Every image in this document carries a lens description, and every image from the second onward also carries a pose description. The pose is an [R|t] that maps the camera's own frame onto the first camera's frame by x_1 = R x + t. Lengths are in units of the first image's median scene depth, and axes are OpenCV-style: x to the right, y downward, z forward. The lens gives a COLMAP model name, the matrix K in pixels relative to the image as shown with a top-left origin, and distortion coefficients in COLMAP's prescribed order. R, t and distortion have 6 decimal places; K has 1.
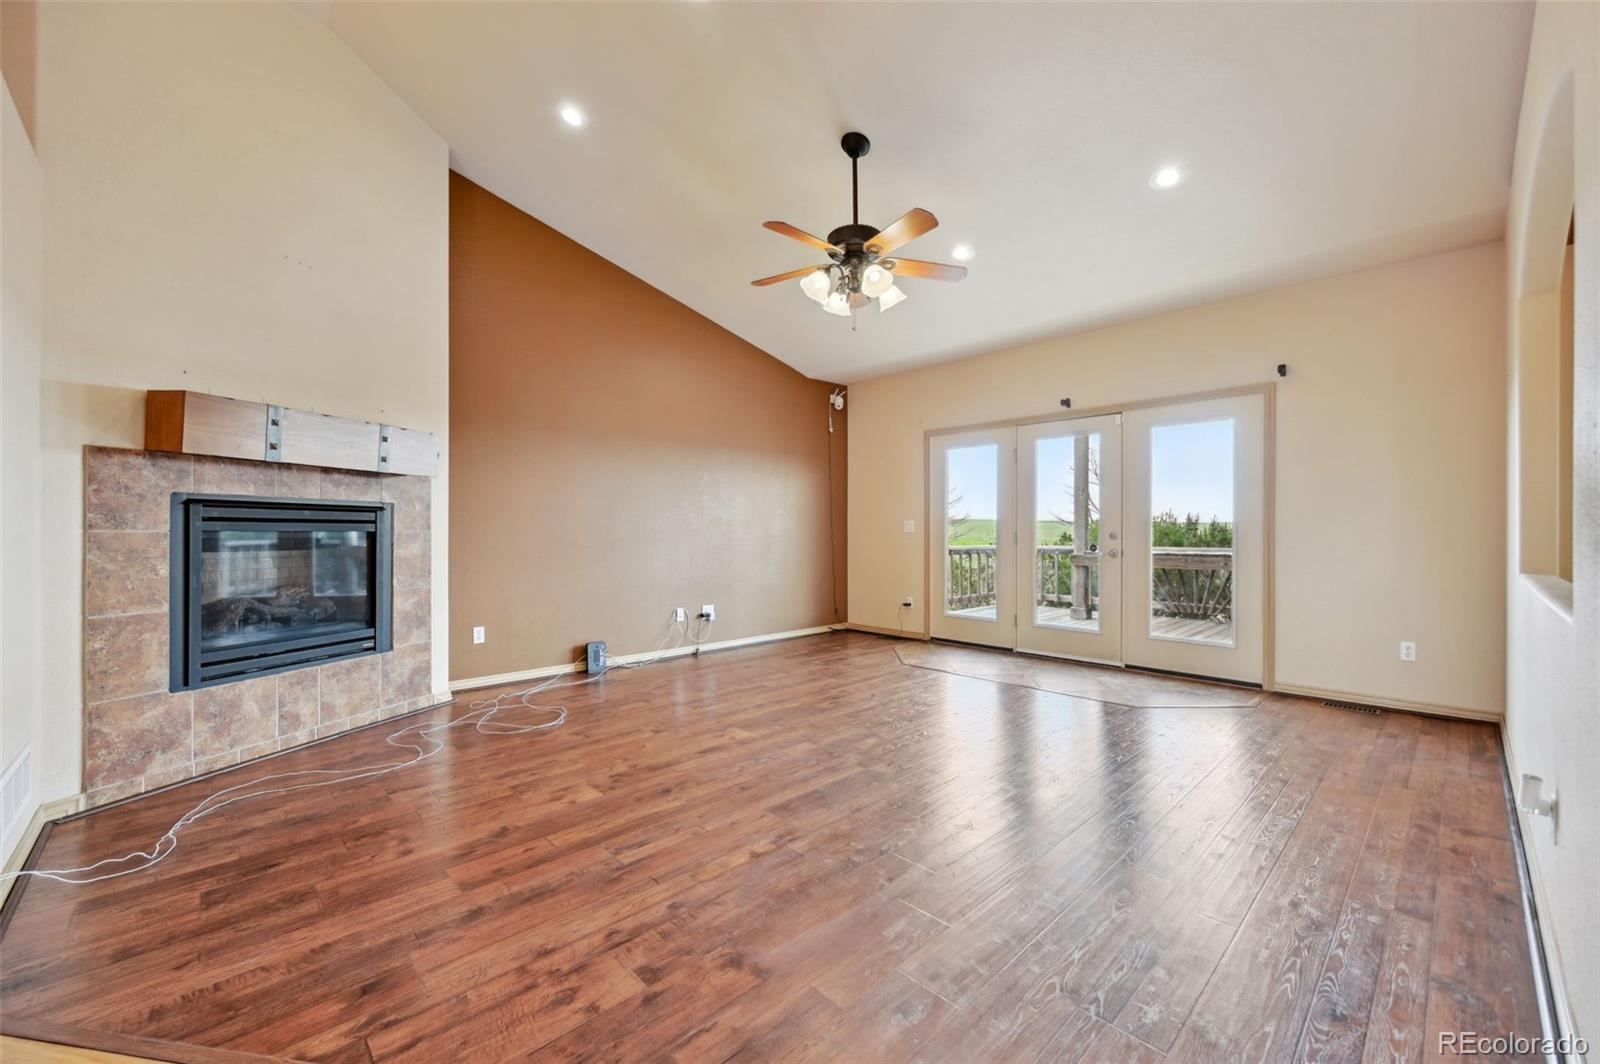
lens RADIAL K [[636.4, 0, 825.9], [0, 636.4, 533.9], [0, 0, 1]] dist [-0.001962, -0.000232]
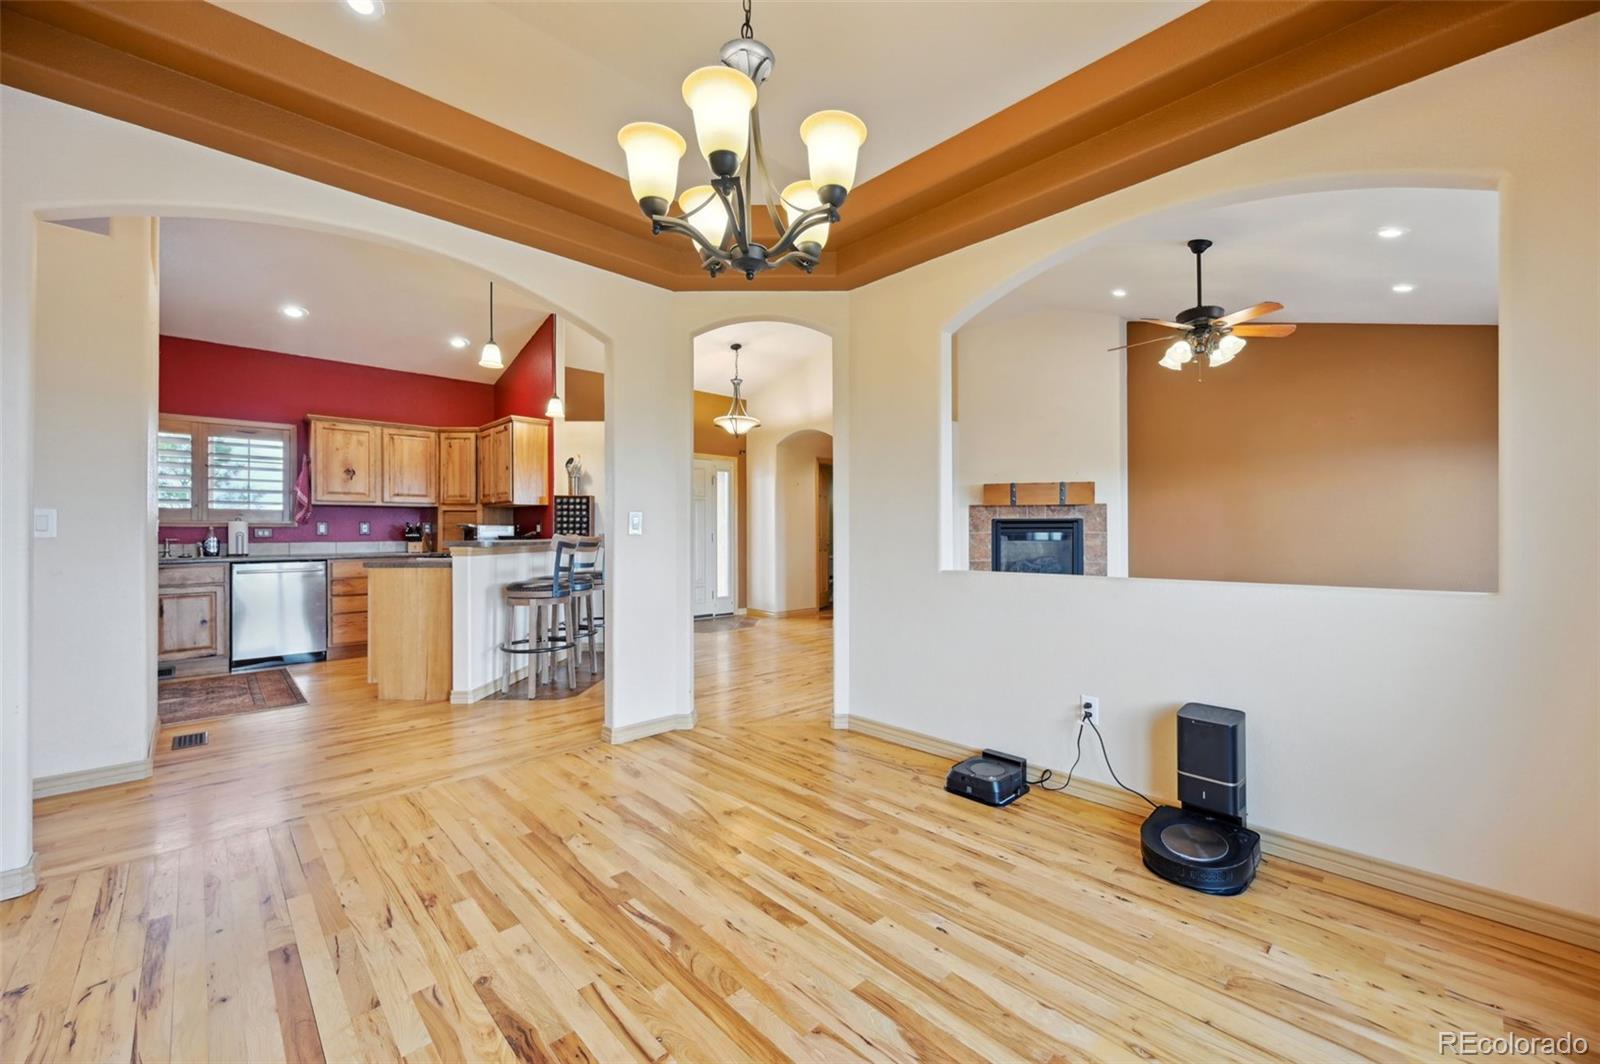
lens RADIAL K [[636.4, 0, 825.9], [0, 636.4, 533.9], [0, 0, 1]] dist [-0.001962, -0.000232]
pose [[0.003589, -0.000787, -0.999993, 1.252077], [-0.000635, 0.999999, -0.000789, 0.002509], [0.999993, 0.000637, 0.003589, 0.181315]]
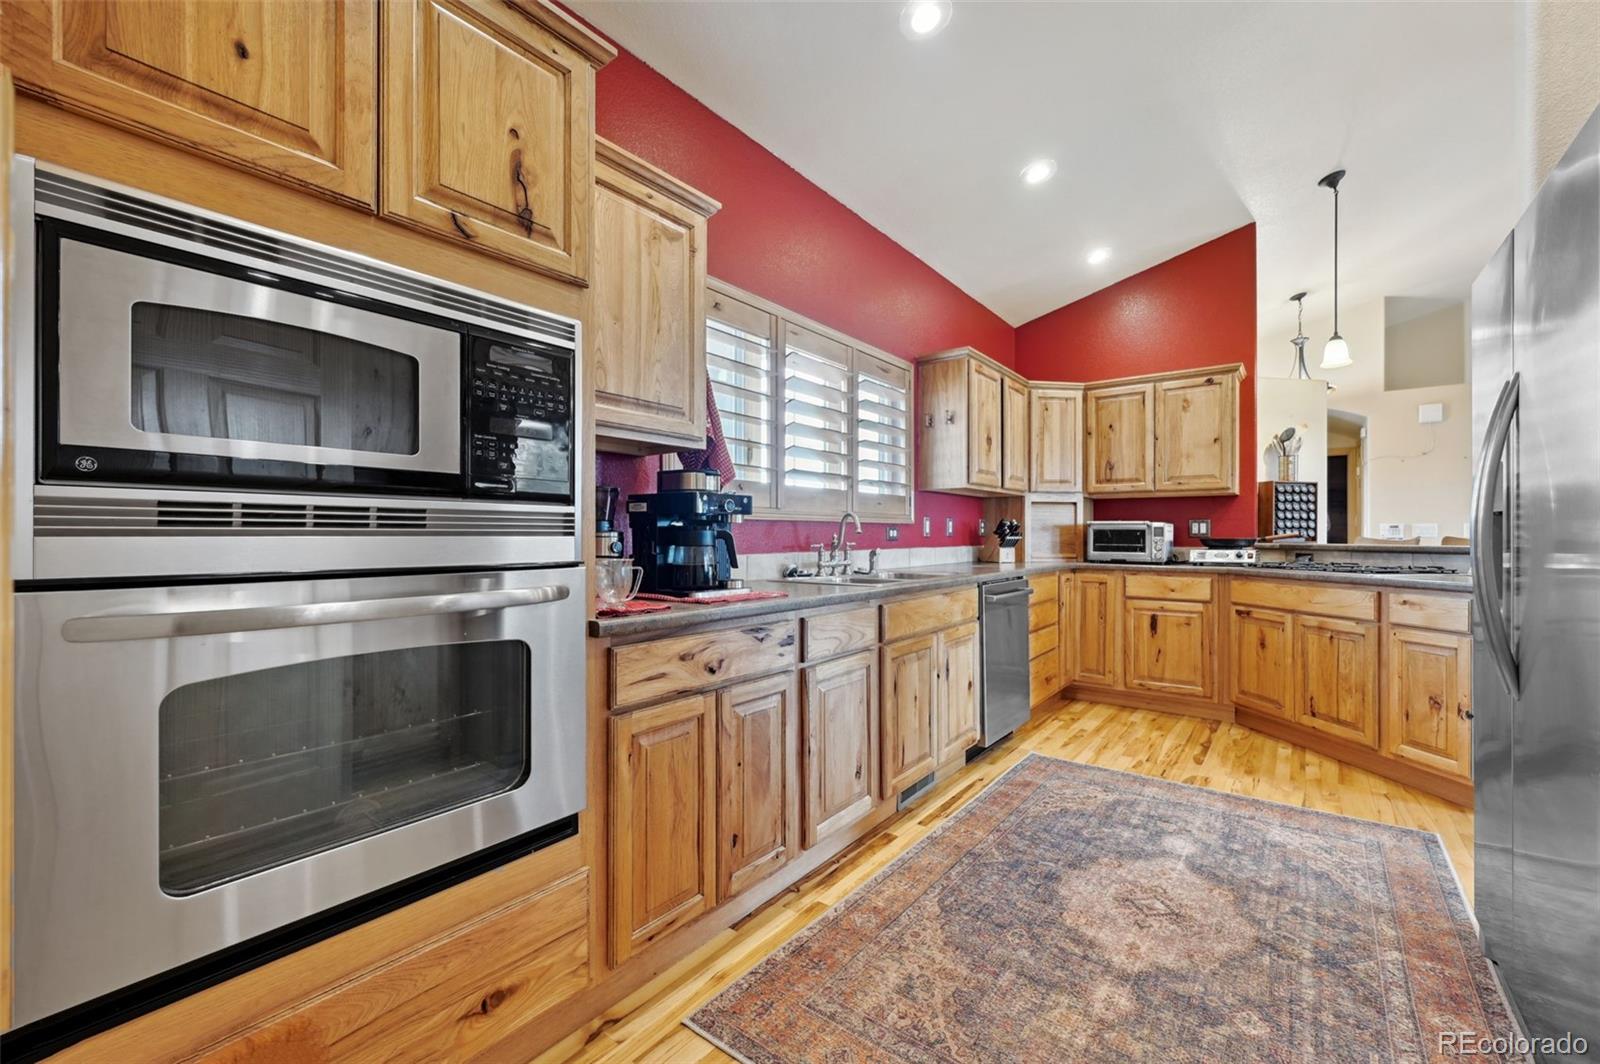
lens RADIAL K [[636.4, 0, 825.9], [0, 636.4, 533.9], [0, 0, 1]] dist [-0.001962, -0.000232]
pose [[0.150753, -0.001254, -0.988571, 0.668464], [-0.004157, 0.999990, -0.001903, 0.003241], [0.988563, 0.004397, 0.150746, -1.342302]]
